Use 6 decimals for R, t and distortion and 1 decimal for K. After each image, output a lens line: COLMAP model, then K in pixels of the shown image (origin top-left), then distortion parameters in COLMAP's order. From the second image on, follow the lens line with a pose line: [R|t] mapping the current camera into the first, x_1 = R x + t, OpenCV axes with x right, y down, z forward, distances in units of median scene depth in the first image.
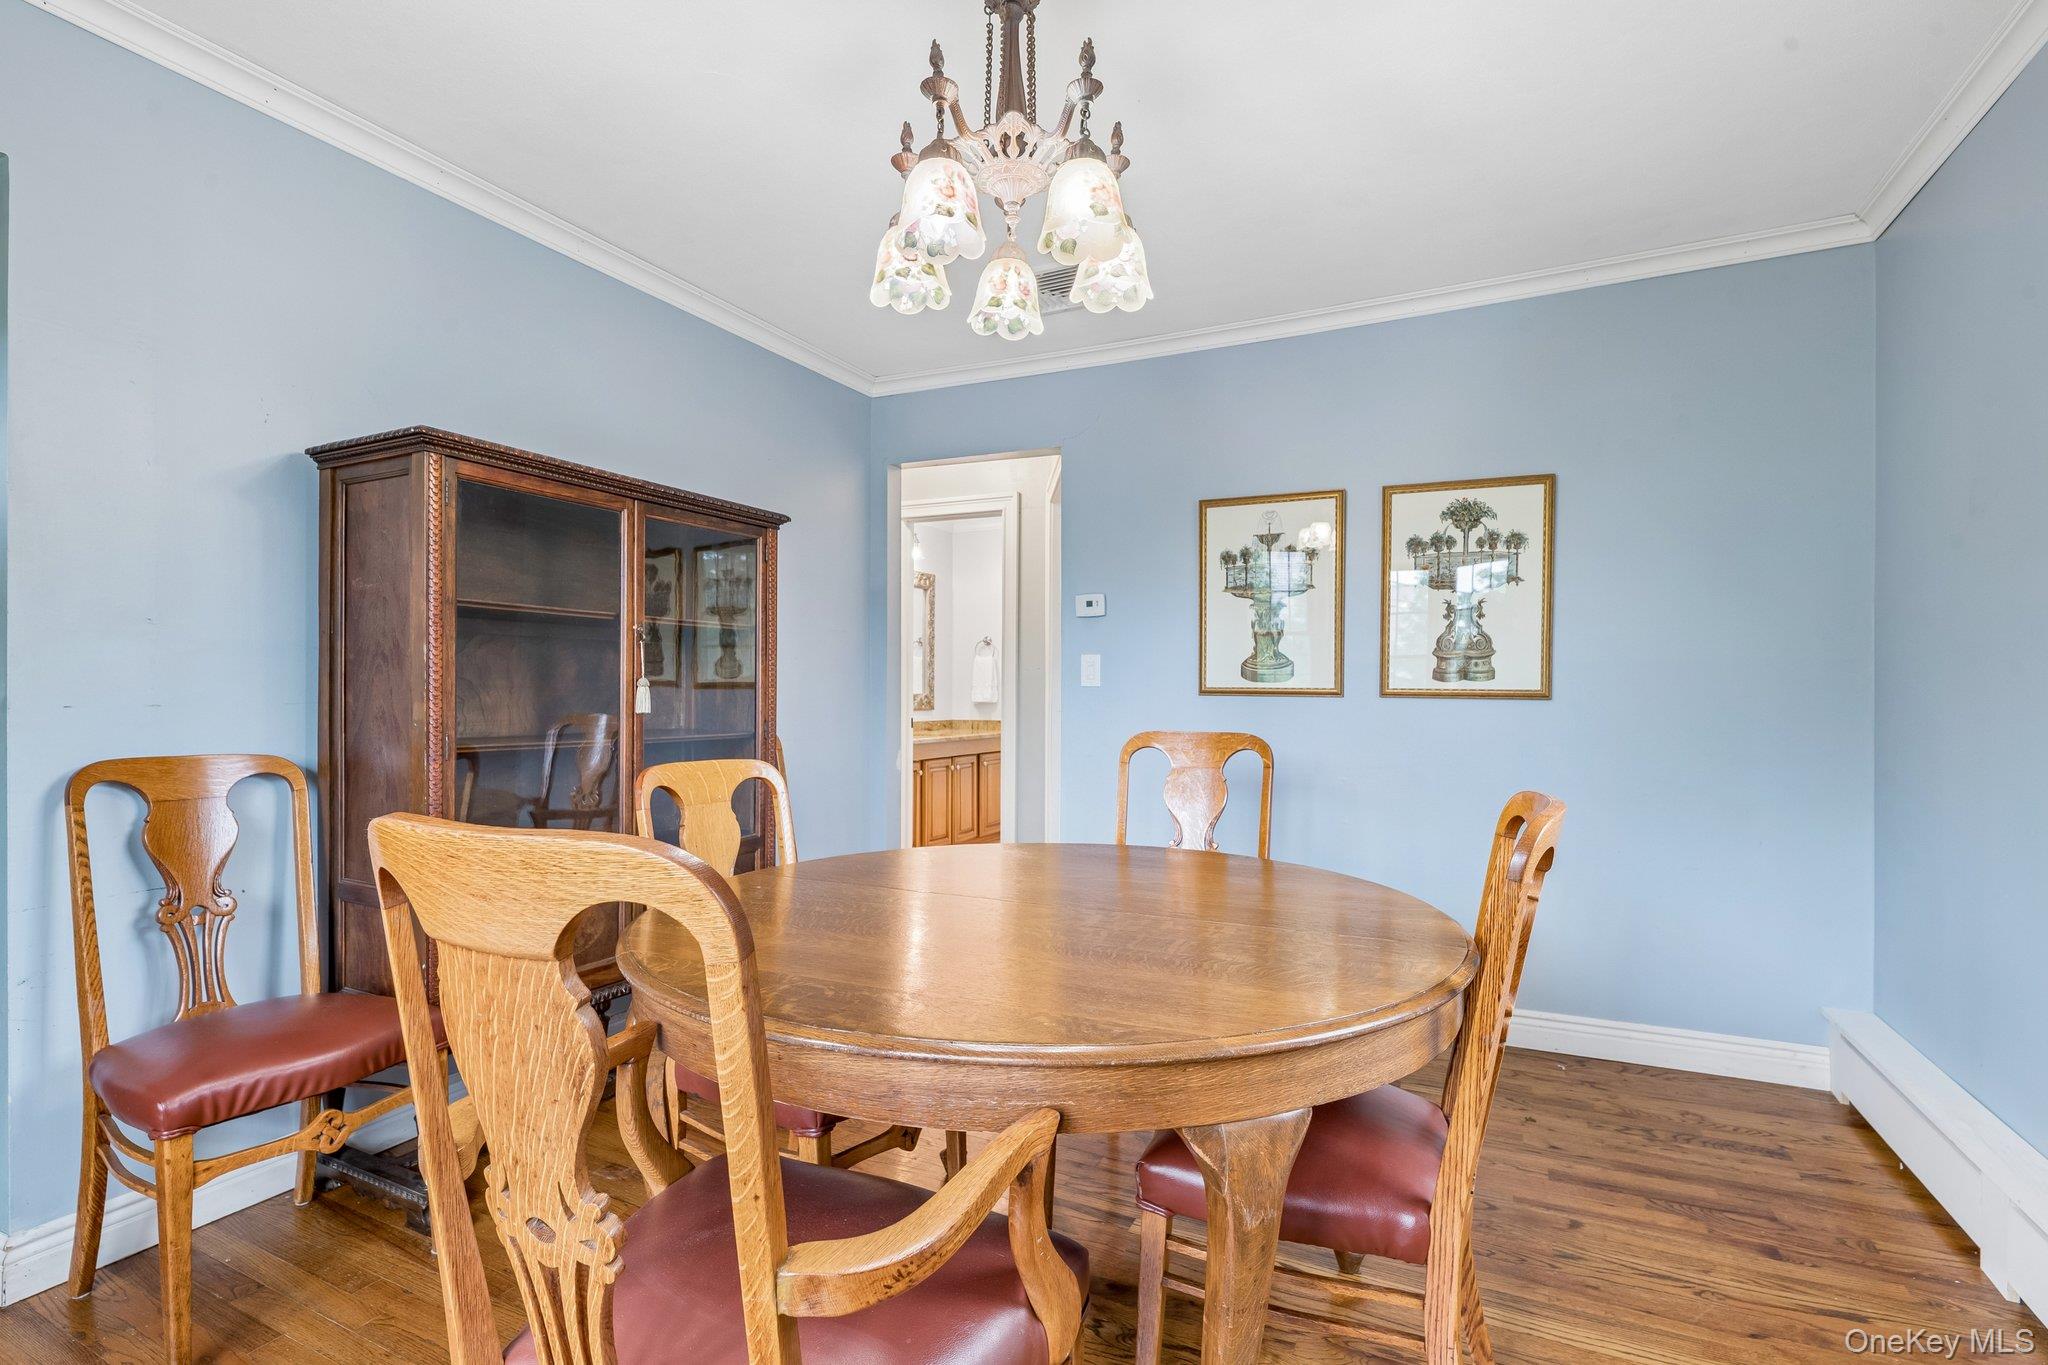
lens RADIAL K [[951.0, 0, 1023.7], [0, 951.0, 704.5], [0, 0, 1]] dist [-0.000686, -0.000013]
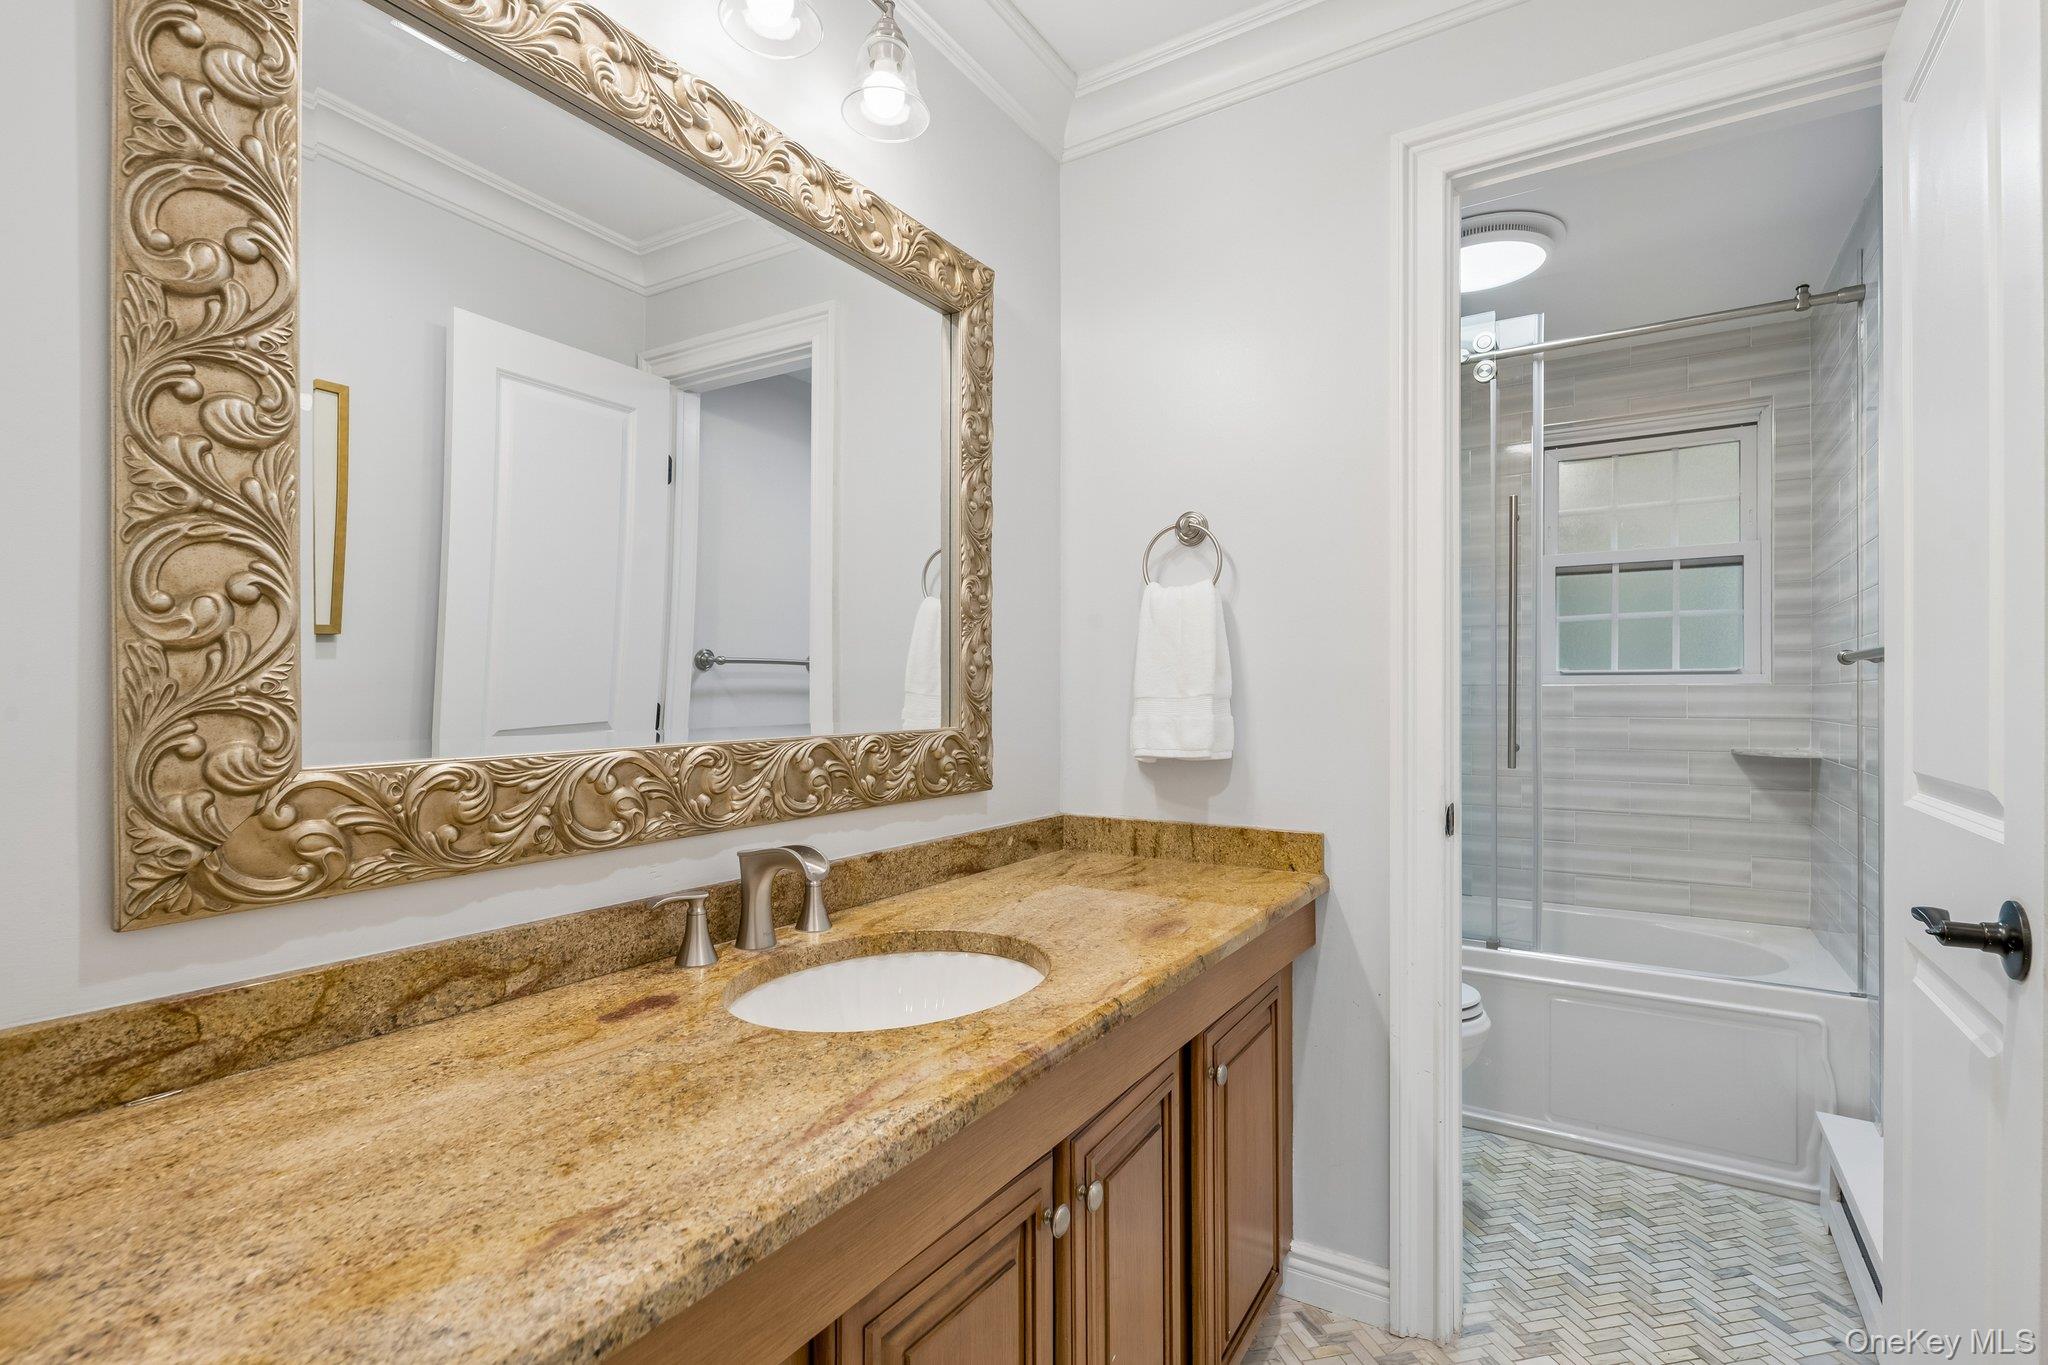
lens RADIAL K [[951.0, 0, 1023.7], [0, 951.0, 704.5], [0, 0, 1]] dist [-0.000686, -0.000013]
pose [[0.992604, -0.007248, -0.121184, -0.054346], [0.005899, 0.999917, -0.011482, -0.014718], [0.121257, 0.010682, 0.992564, 0.749363]]
